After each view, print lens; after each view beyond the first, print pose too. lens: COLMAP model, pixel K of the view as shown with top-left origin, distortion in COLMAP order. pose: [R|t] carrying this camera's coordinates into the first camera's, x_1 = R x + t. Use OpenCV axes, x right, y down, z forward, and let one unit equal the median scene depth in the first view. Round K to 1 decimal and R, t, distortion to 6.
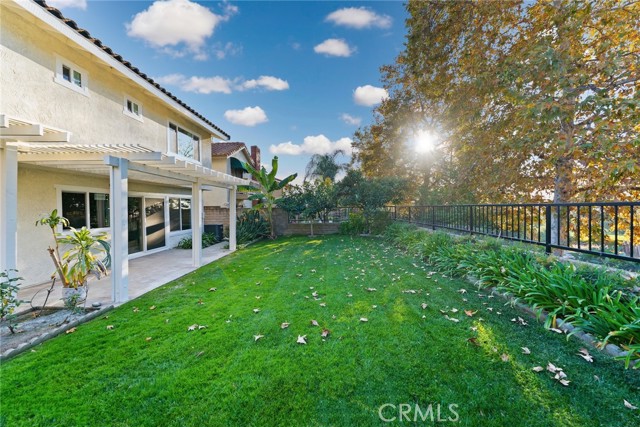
lens RADIAL K [[264.4, 0, 322.0], [0, 264.4, 211.8], [0, 0, 1]] dist [0.000728, -0.000040]
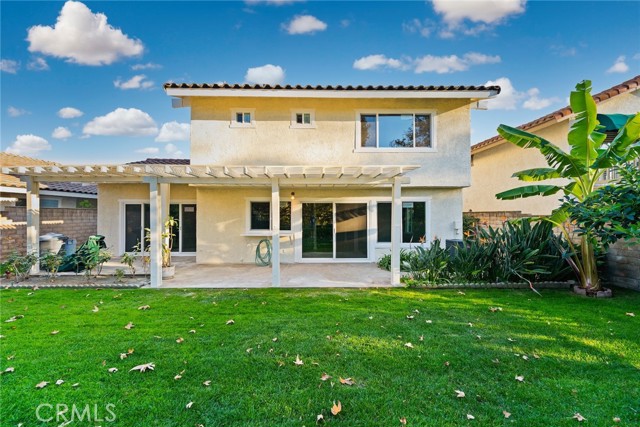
lens RADIAL K [[264.4, 0, 320.3], [0, 264.4, 207.0], [0, 0, 1]] dist [0.000728, -0.000040]
pose [[0.035229, -0.023186, -0.999110, 0.331084], [-0.018703, 0.999540, -0.023856, -0.017545], [0.999204, 0.019527, 0.034779, 1.040691]]
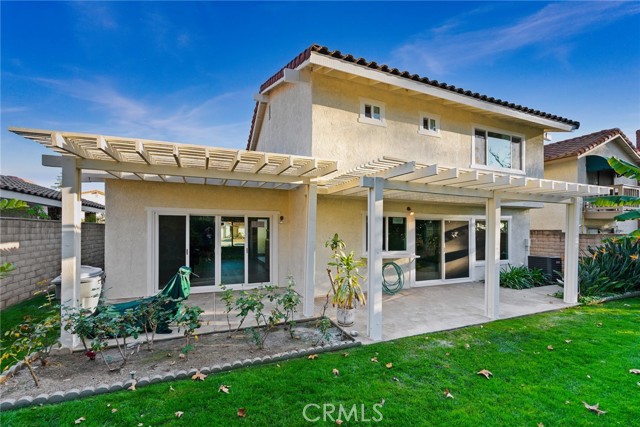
lens RADIAL K [[264.4, 0, 323.2], [0, 264.4, 227.4], [0, 0, 1]] dist [0.000728, -0.000040]
pose [[0.405038, 0.004463, -0.914289, -0.012530], [-0.025404, 0.999657, -0.006375, -0.015103], [0.913947, 0.025809, 0.405013, 0.289326]]
